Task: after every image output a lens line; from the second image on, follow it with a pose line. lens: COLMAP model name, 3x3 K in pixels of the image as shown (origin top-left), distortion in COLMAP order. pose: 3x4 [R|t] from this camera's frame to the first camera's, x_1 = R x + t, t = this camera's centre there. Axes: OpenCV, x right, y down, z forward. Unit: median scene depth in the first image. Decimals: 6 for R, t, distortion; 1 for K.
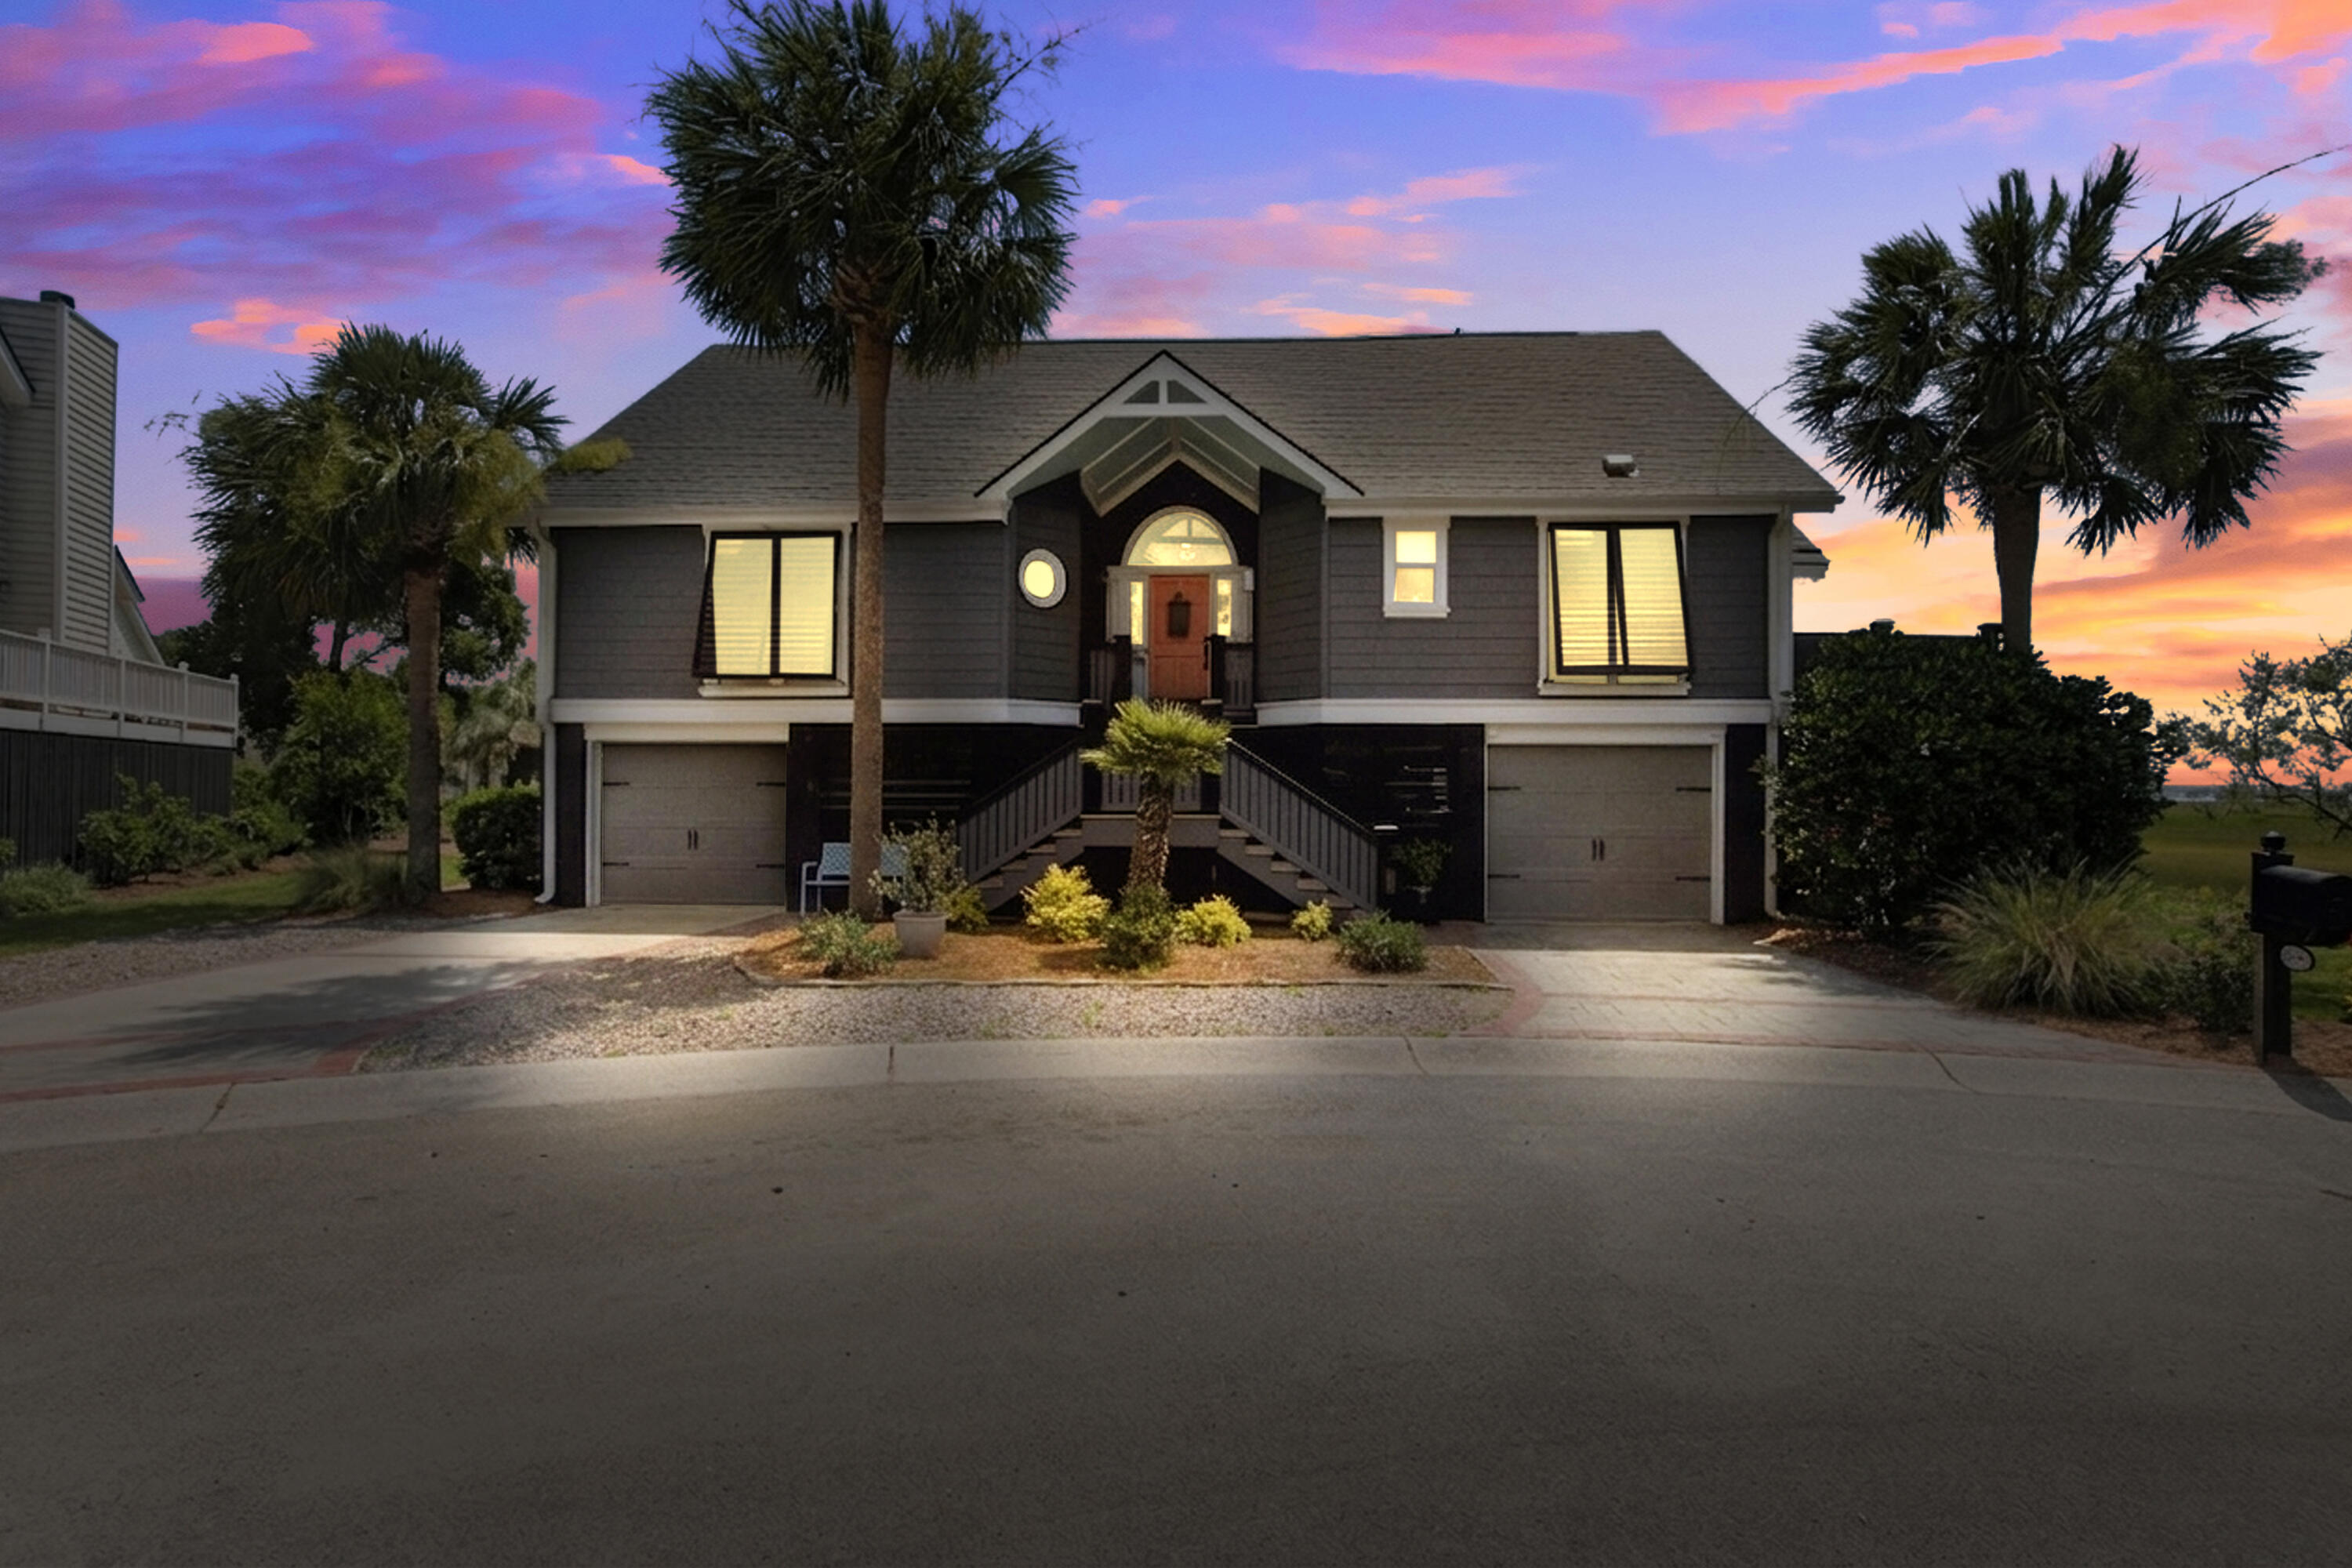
lens RADIAL K [[1120.6, 0, 1179.1], [0, 1120.6, 786.6], [0, 0, 1]] dist [-0.005790, -0.000248]
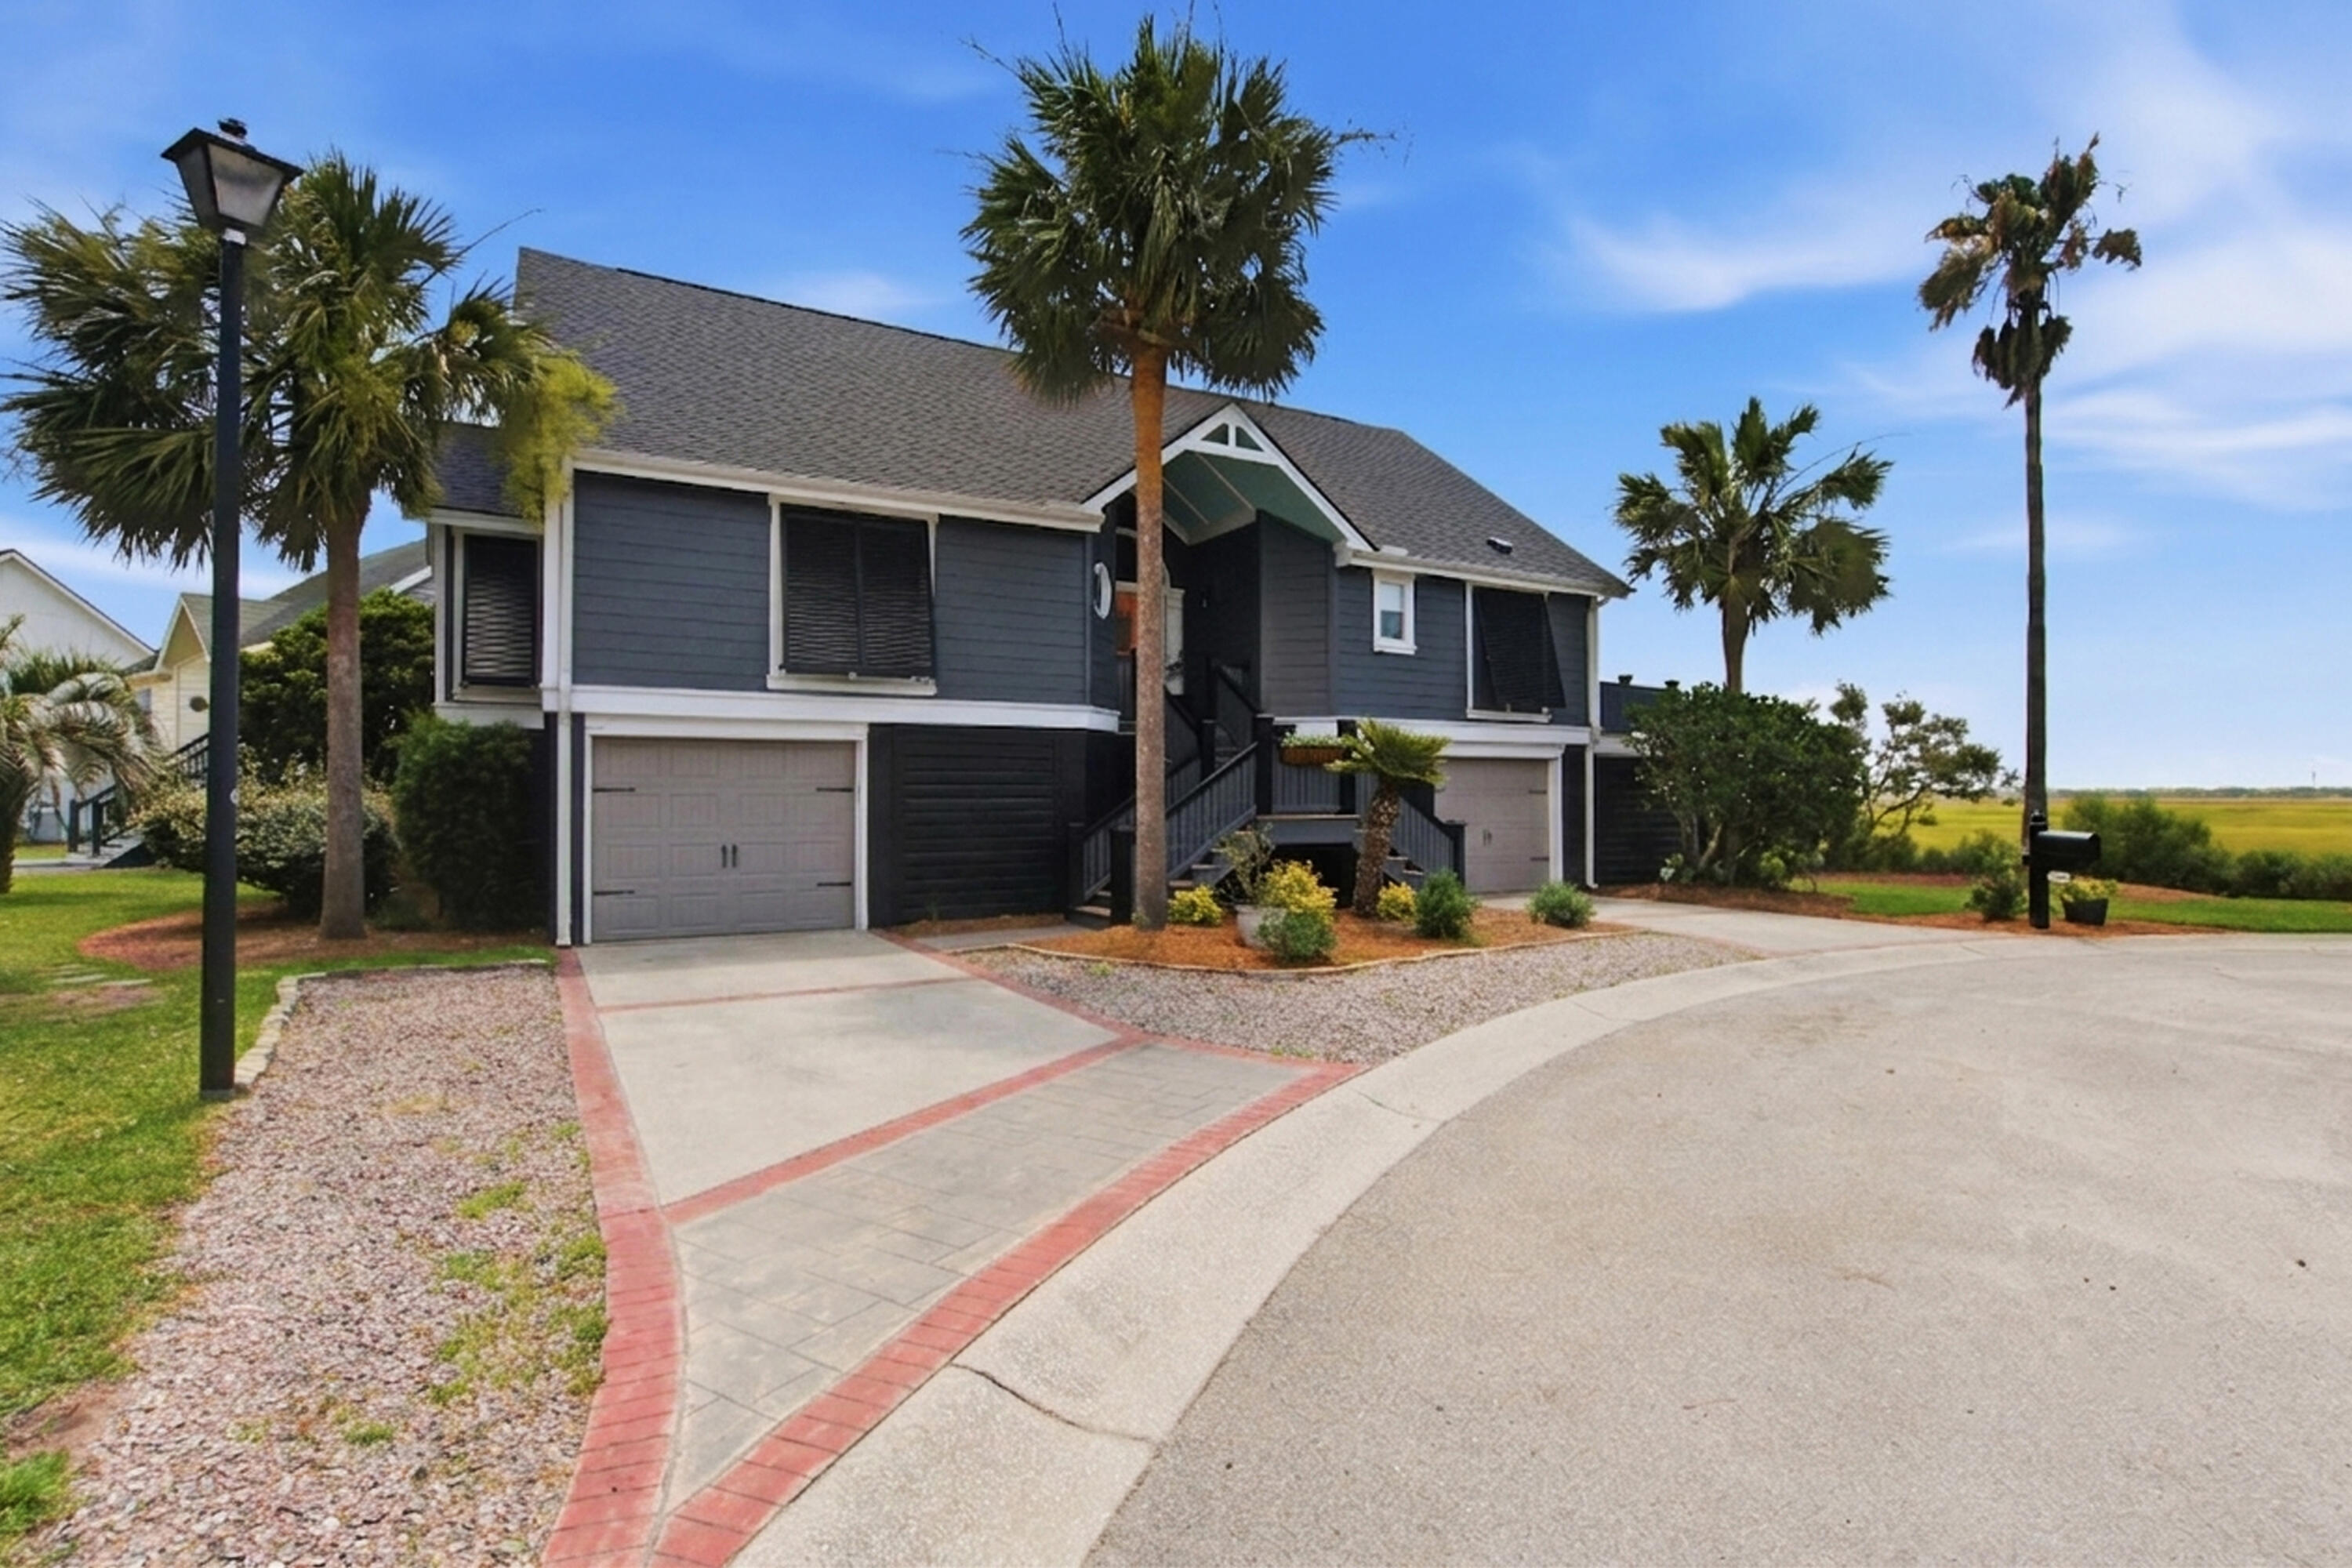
lens RADIAL K [[1120.6, 0, 1179.1], [0, 1120.6, 786.6], [0, 0, 1]] dist [-0.005790, -0.000248]
pose [[0.839763, -0.000562, 0.542953, -0.663671], [0.000317, 1.000000, 0.000545, -0.004659], [-0.542953, -0.000285, 0.839763, 0.093924]]
